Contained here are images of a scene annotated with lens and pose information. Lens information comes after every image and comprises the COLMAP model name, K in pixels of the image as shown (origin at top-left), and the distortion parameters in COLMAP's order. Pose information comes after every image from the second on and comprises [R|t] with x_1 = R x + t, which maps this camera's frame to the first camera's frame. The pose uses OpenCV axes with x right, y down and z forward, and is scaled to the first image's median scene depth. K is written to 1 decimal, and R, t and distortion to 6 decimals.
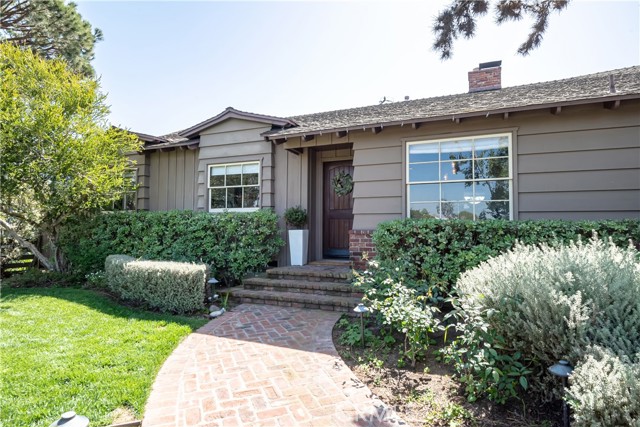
lens RADIAL K [[357.1, 0, 320.6], [0, 357.1, 217.3], [0, 0, 1]] dist [0.002927, -0.004444]
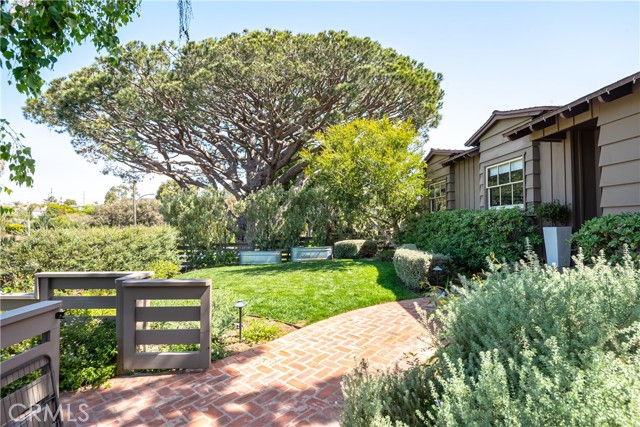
lens RADIAL K [[322.7, 0, 321.2], [0, 322.7, 213.7], [0, 0, 1]] dist [0.000681, 0.000080]
pose [[0.438275, -0.029573, -0.898354, 0.371959], [0.032989, 0.999314, -0.016802, -0.003909], [0.898236, -0.022272, 0.438950, 0.110755]]
